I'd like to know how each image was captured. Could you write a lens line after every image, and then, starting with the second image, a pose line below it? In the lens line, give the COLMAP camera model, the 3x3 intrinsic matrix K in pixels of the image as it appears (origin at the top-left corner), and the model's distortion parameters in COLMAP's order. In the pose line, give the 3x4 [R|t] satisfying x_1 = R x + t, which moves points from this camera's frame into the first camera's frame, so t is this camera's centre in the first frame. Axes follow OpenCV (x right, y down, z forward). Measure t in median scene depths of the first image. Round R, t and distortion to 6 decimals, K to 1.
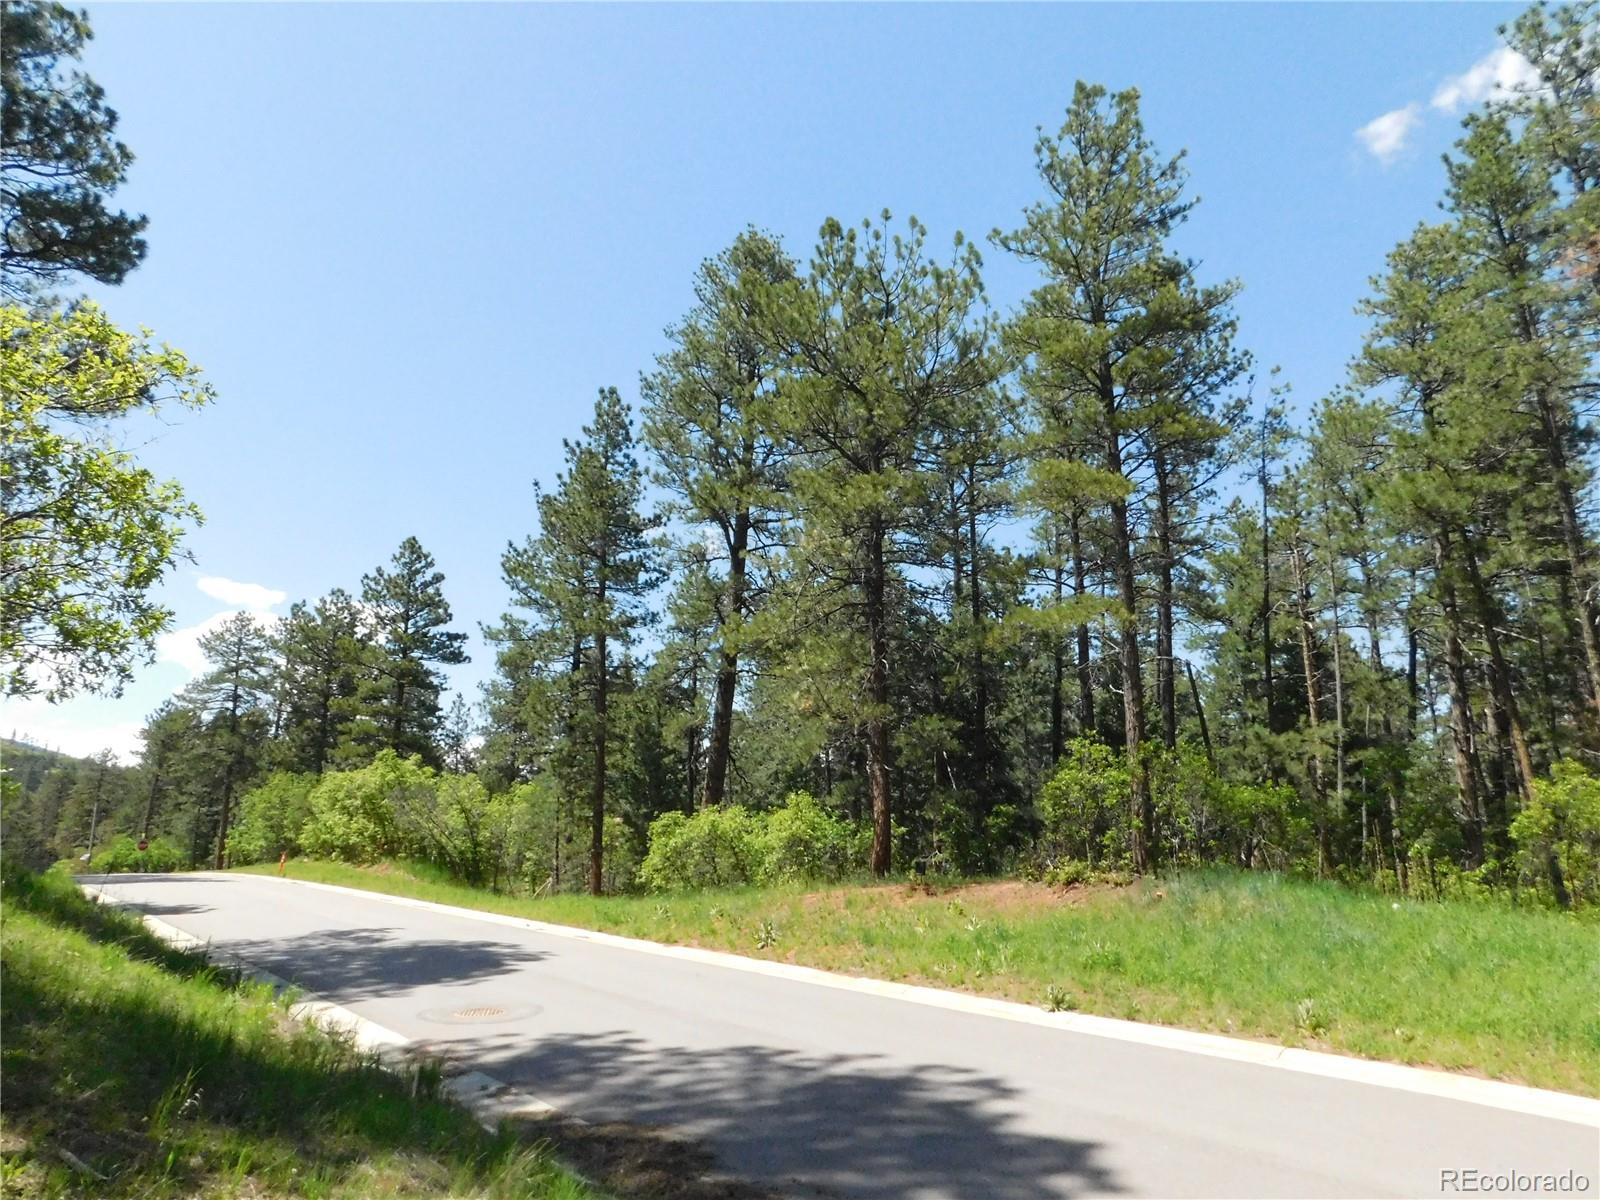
lens RADIAL K [[1044.7, 0, 800.0], [0, 1044.7, 600.0], [0, 0, 1]] dist [-0.025517, 0.000716]
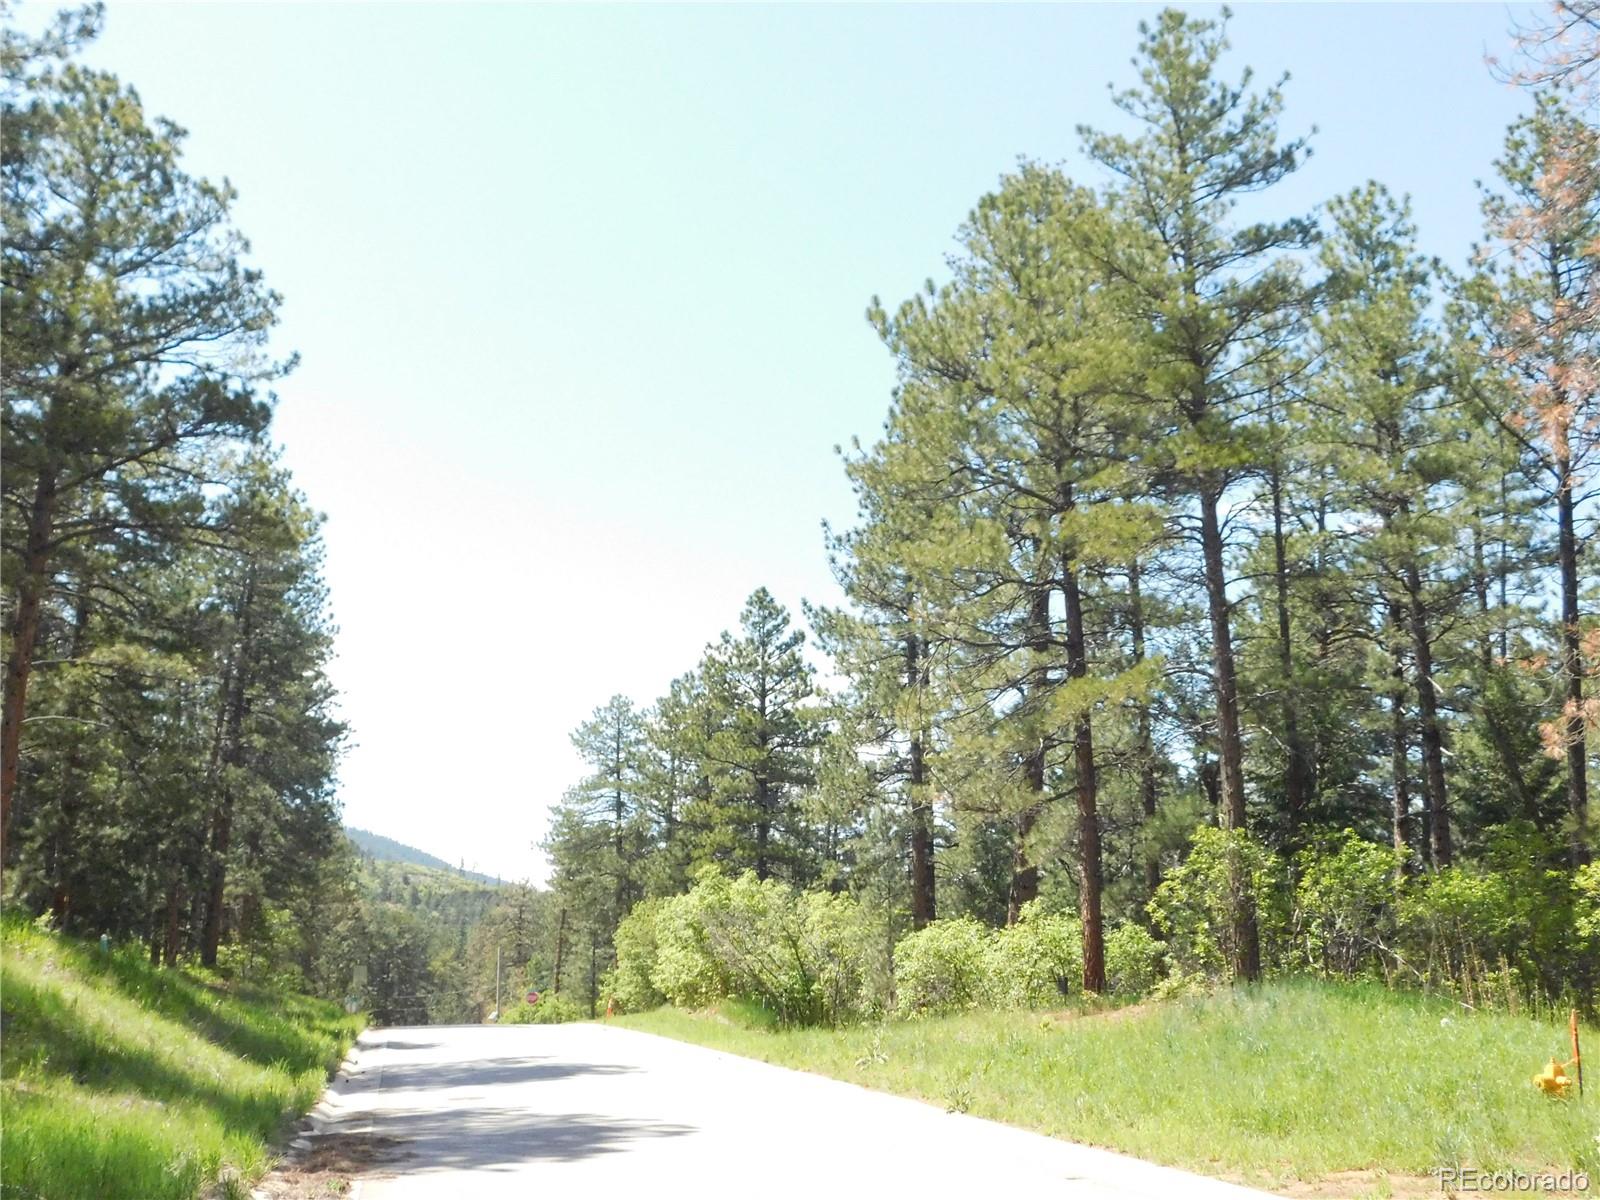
lens RADIAL K [[1686.9, 0, 793.7], [0, 1686.9, 597.0], [0, 0, 1]] dist [-0.060901, 0.044128]
pose [[0.894571, -0.102671, -0.434973, 0.187453], [0.098577, 0.994614, -0.032035, -0.011550], [0.435919, -0.014221, 0.899874, -0.106587]]
